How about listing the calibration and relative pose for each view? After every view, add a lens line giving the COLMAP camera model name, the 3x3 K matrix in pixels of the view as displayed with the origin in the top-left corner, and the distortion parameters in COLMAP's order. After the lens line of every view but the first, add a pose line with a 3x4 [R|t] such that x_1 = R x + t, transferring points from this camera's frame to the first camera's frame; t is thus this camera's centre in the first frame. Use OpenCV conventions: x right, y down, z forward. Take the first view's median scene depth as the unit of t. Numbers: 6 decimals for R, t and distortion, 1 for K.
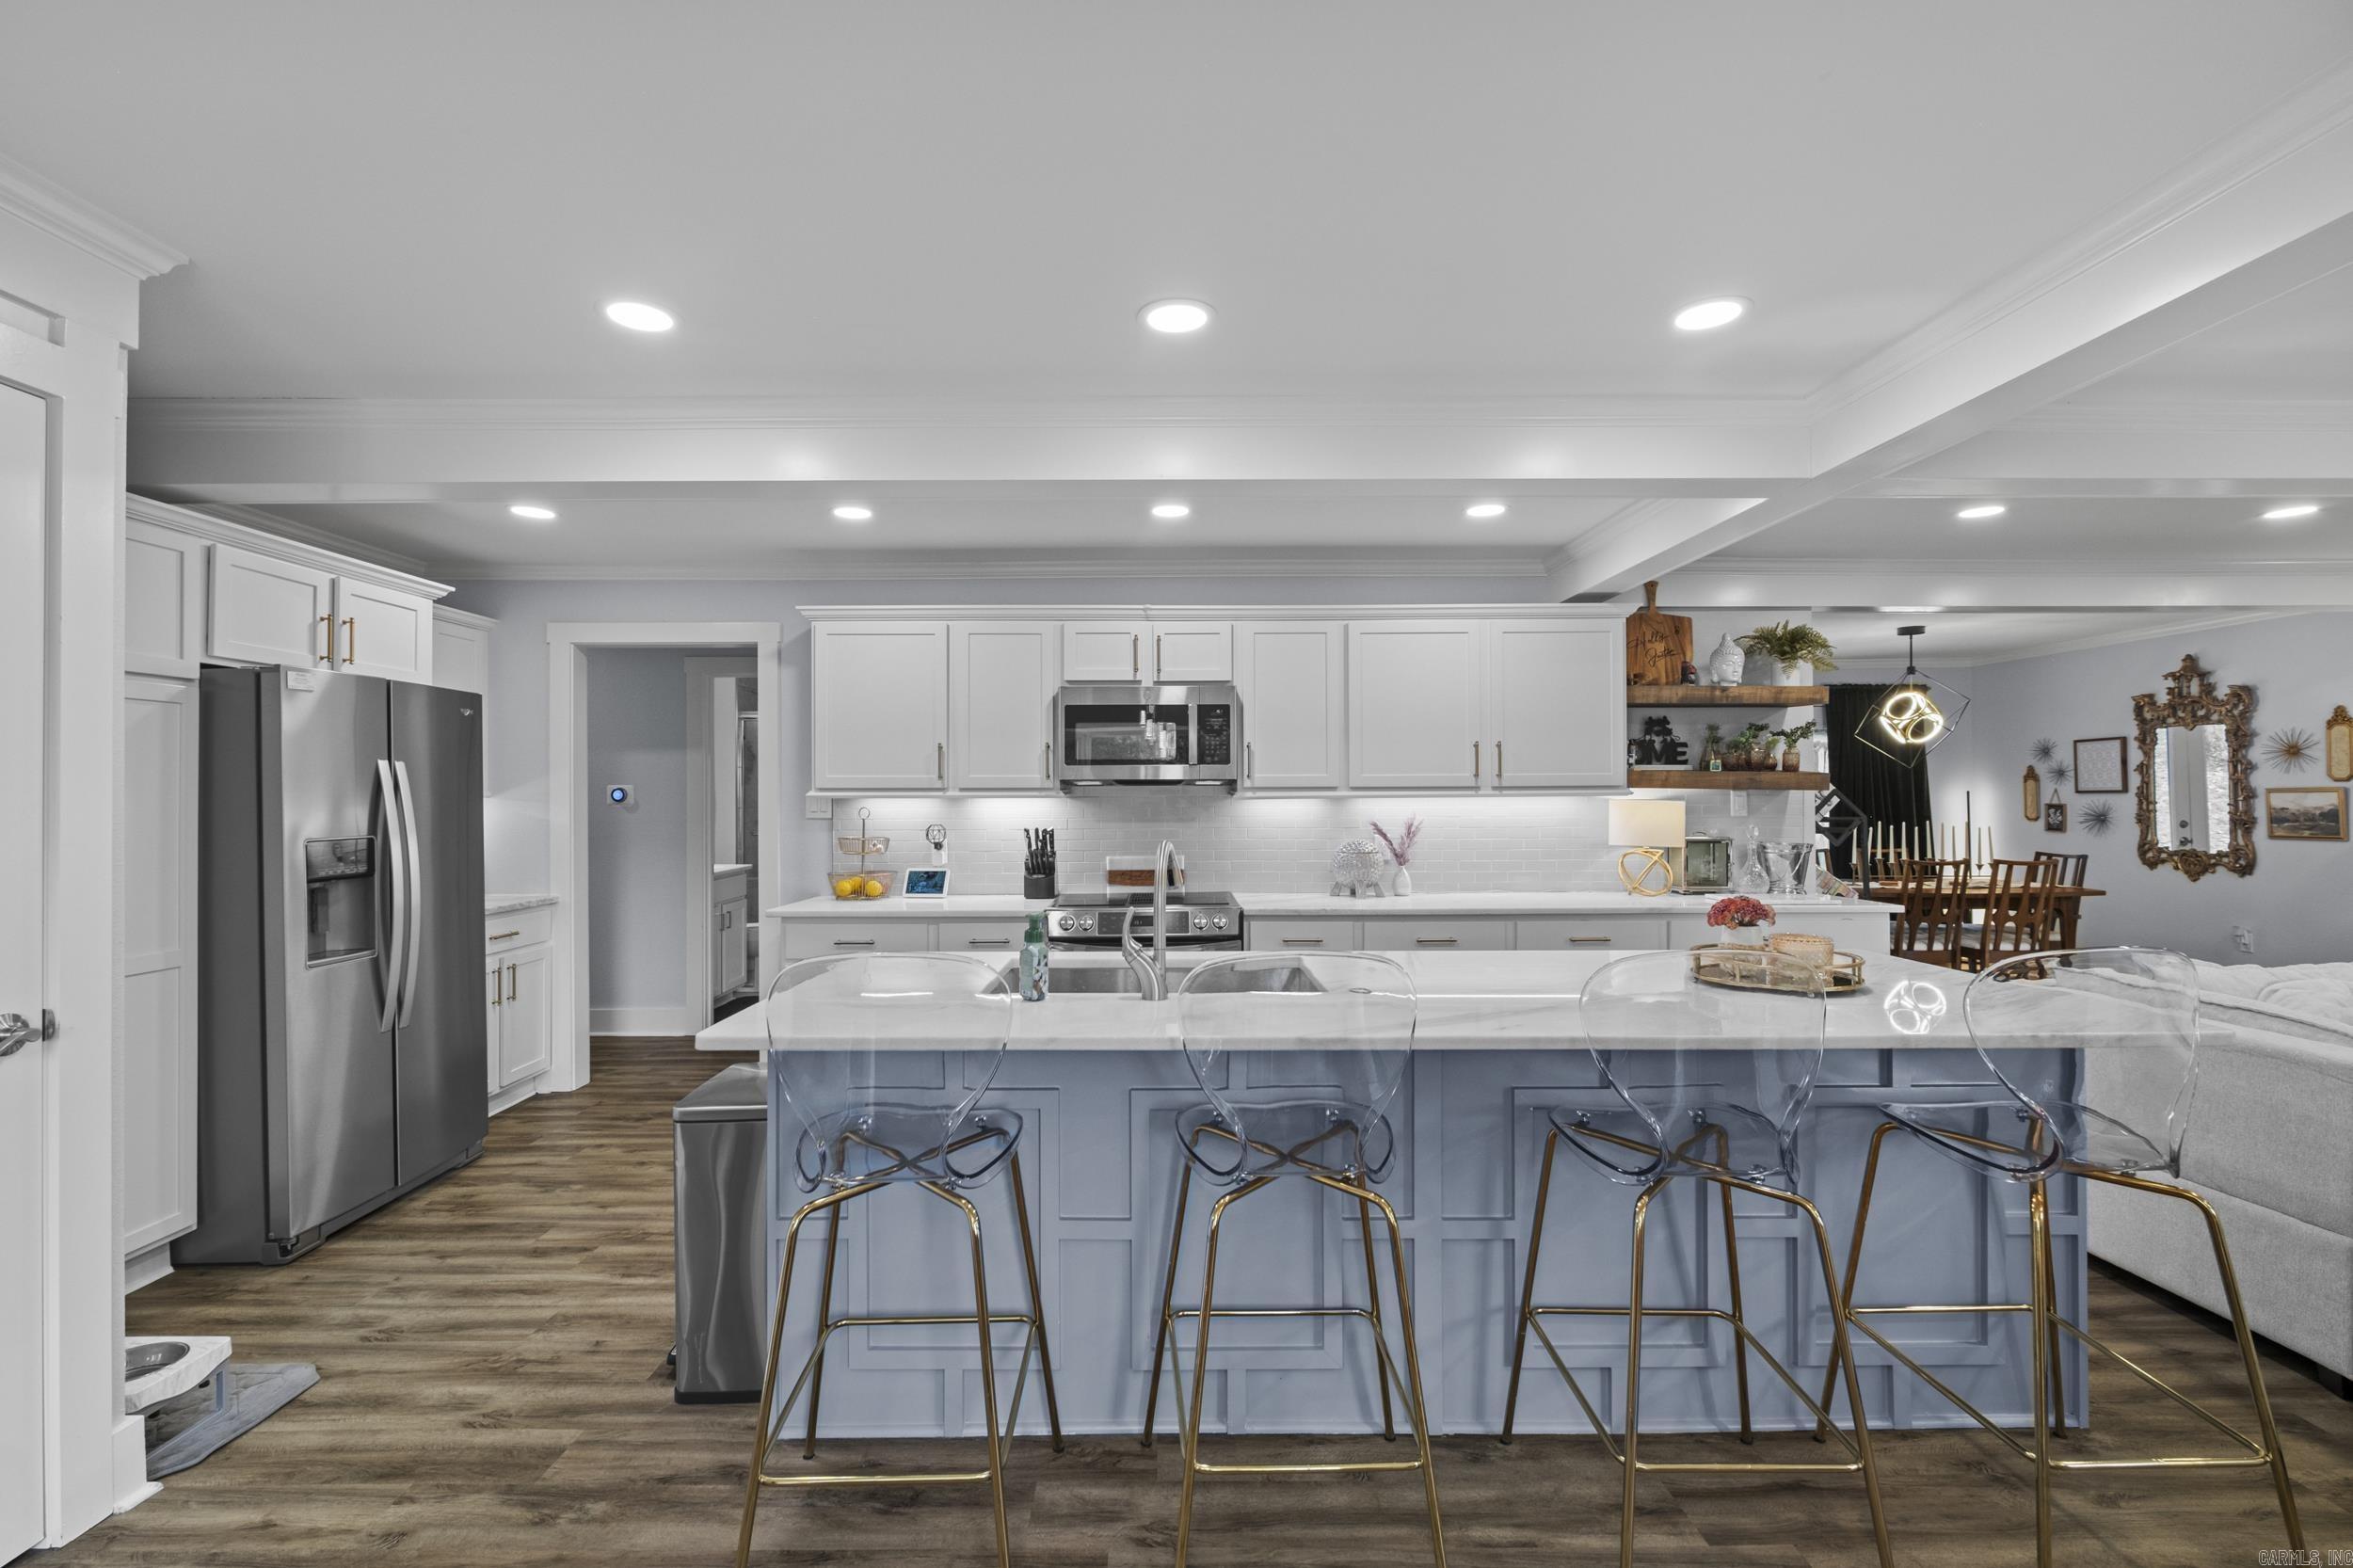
lens RADIAL K [[1022.4, 0, 1173.0], [0, 1022.4, 784.7], [0, 0, 1]] dist [-0.011463, 0.001729]
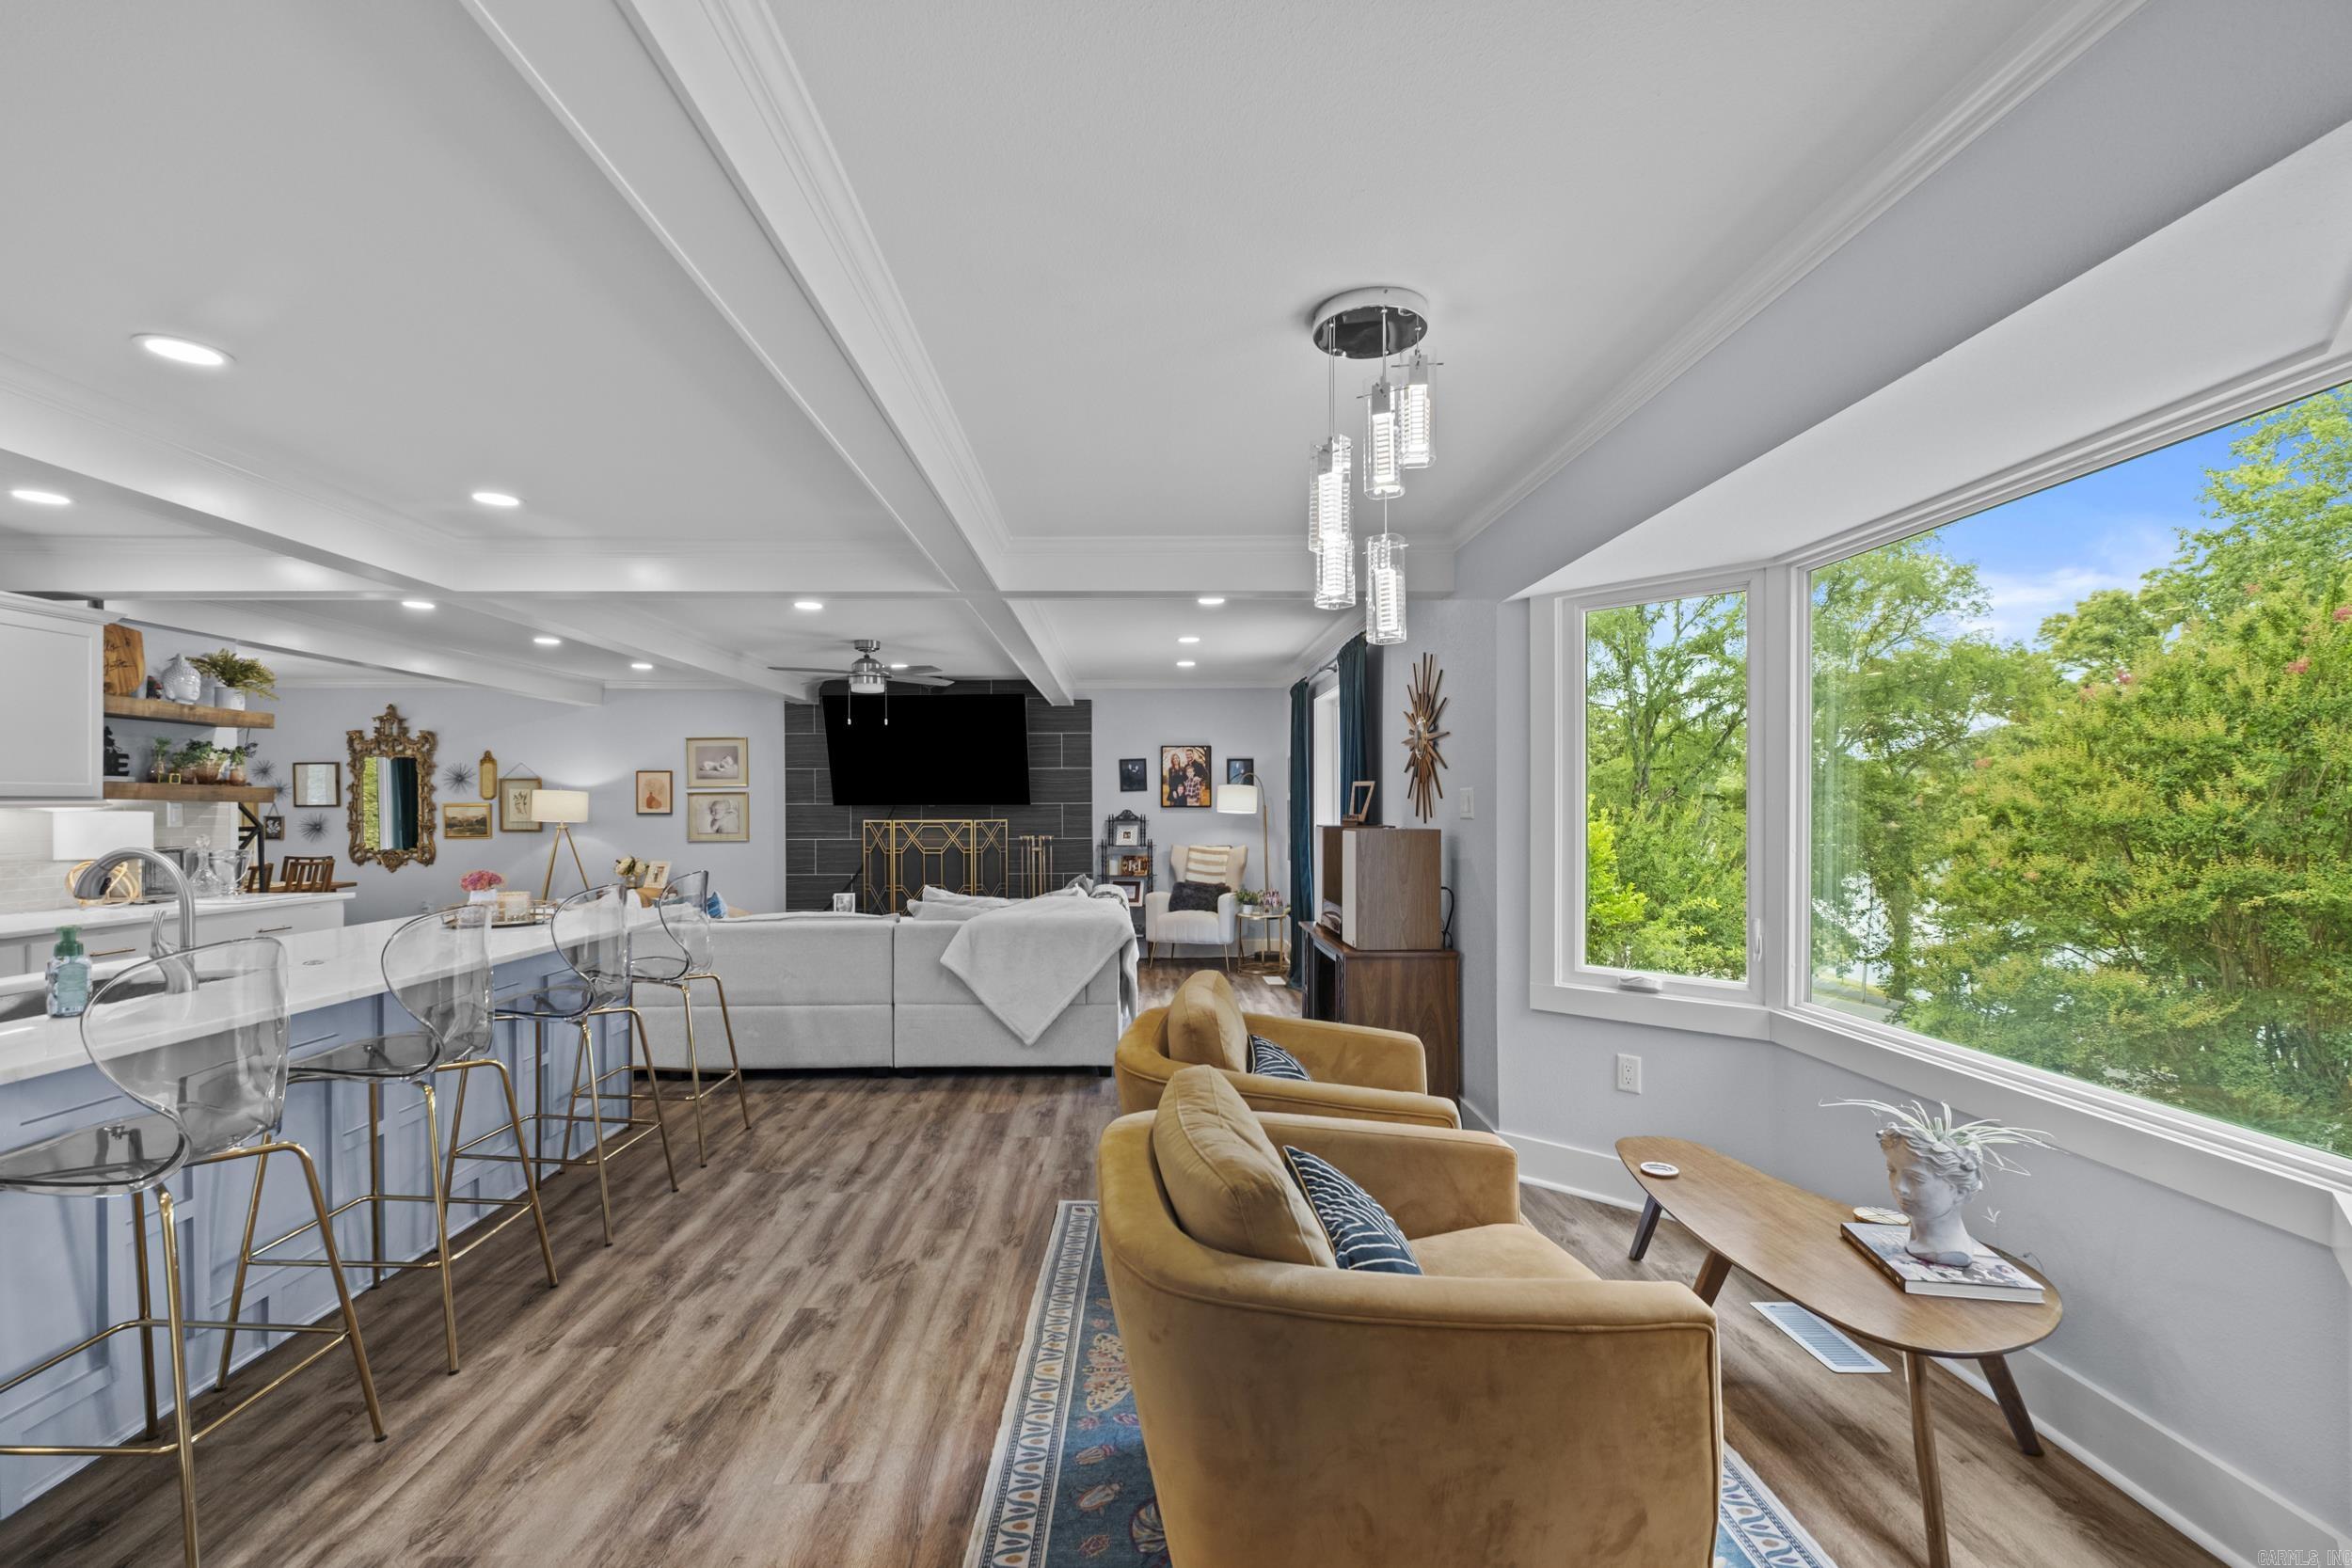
lens RADIAL K [[1021.8, 0, 1161.2], [0, 1021.8, 807.3], [0, 0, 1]] dist [-0.011463, 0.001729]
pose [[-0.022712, 0.002328, 0.999739, -0.516859], [-0.009166, 0.999955, -0.002537, 0.003754], [-0.999700, -0.009222, -0.022689, 0.003022]]
